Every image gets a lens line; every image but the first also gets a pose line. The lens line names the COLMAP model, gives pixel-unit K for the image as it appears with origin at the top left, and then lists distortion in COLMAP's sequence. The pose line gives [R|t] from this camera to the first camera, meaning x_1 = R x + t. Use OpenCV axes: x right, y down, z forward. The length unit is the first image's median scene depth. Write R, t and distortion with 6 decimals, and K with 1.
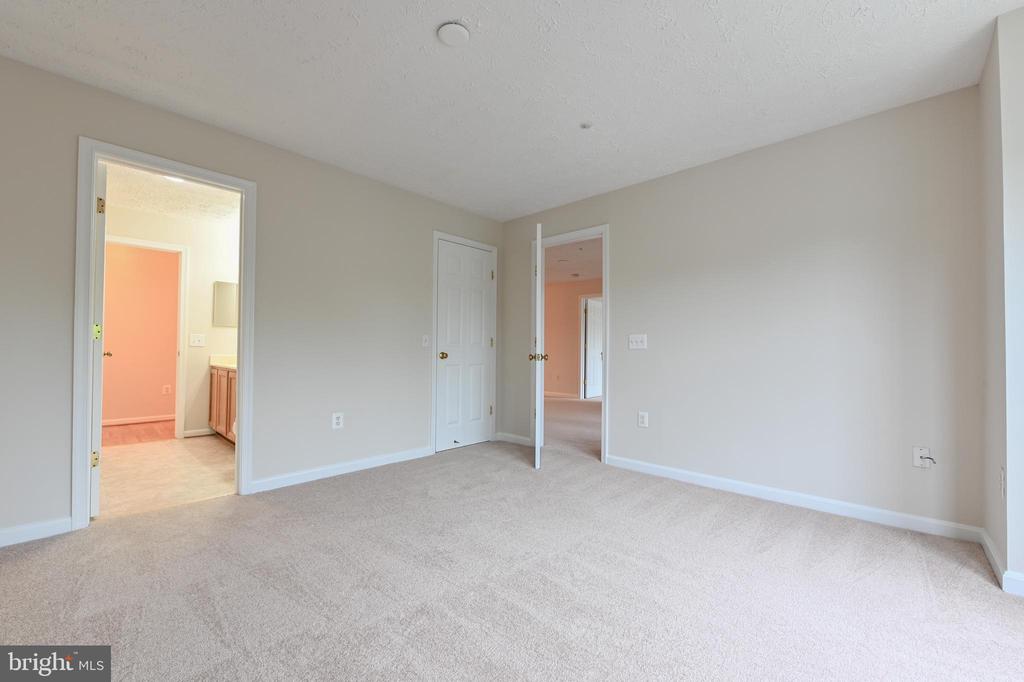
lens RADIAL K [[410.6, 0, 510.8], [0, 410.6, 349.3], [0, 0, 1]] dist [-0.008831, -0.000303]
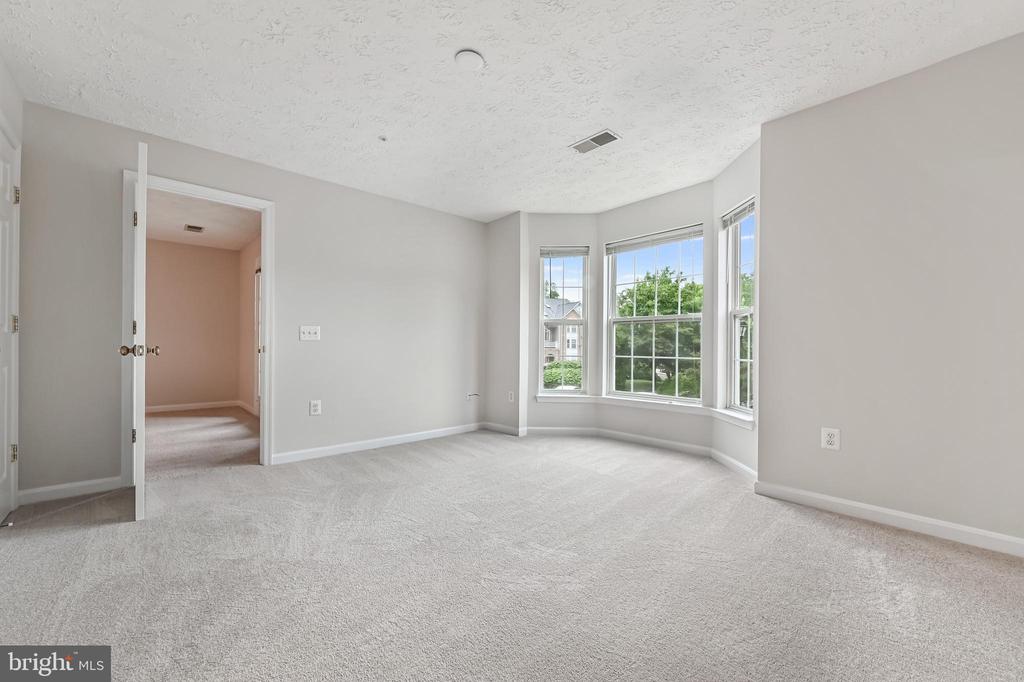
lens RADIAL K [[410.6, 0, 510.8], [0, 410.6, 349.3], [0, 0, 1]] dist [-0.008831, -0.000303]
pose [[0.079489, -0.015349, 0.996718, -0.664030], [-0.011111, 0.999806, 0.016283, -0.000241], [-0.996774, -0.012368, 0.079303, 0.413778]]
